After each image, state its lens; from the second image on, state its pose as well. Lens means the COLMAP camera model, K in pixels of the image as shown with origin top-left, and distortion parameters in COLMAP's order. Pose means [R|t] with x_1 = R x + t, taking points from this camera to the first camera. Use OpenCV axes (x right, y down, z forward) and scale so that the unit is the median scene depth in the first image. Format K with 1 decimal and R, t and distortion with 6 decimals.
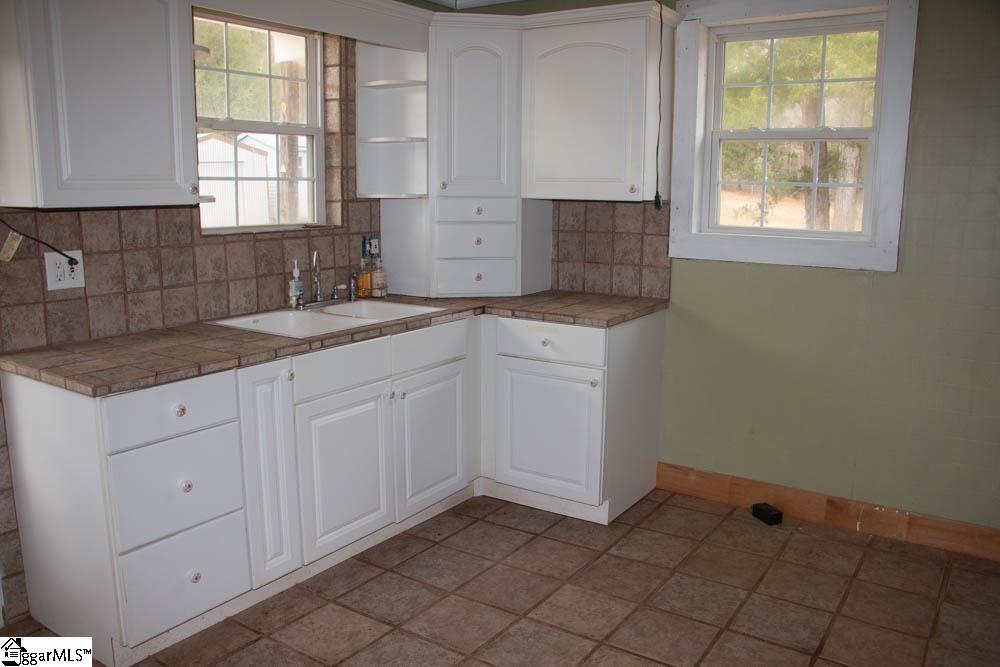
lens RADIAL K [[839.0, 0, 497.5], [0, 839.0, 332.9], [0, 0, 1]] dist [-0.163412, 0.144349]
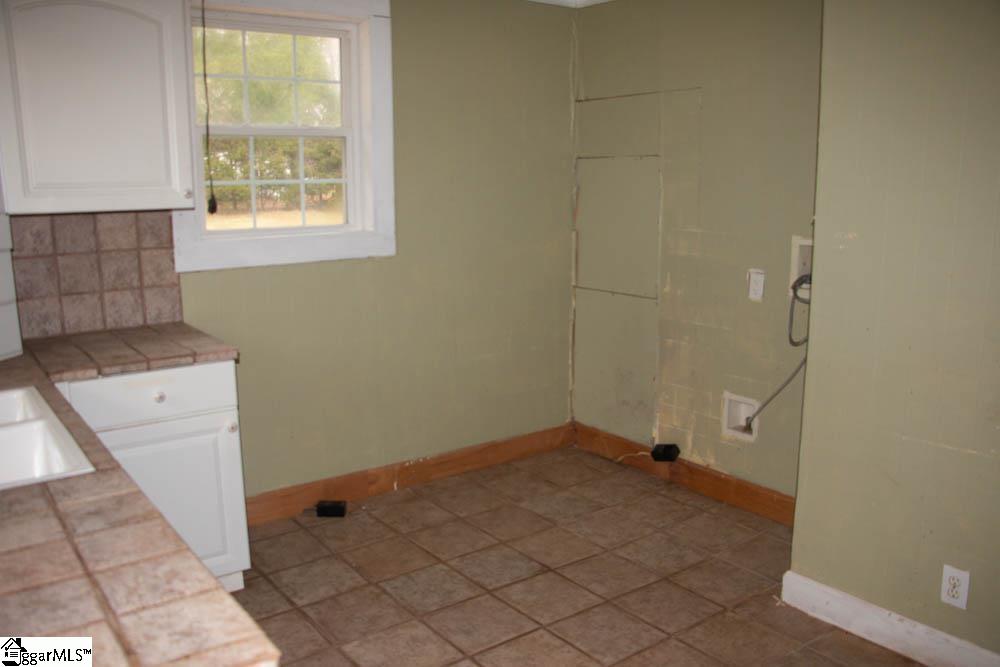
lens RADIAL K [[839.0, 0, 499.2], [0, 839.0, 336.4], [0, 0, 1]] dist [-0.163412, 0.144349]
pose [[0.317132, -0.183115, 0.930535, -0.487203], [0.177728, 0.975275, 0.131348, -0.078880], [-0.931579, 0.123727, 0.341836, 0.411872]]
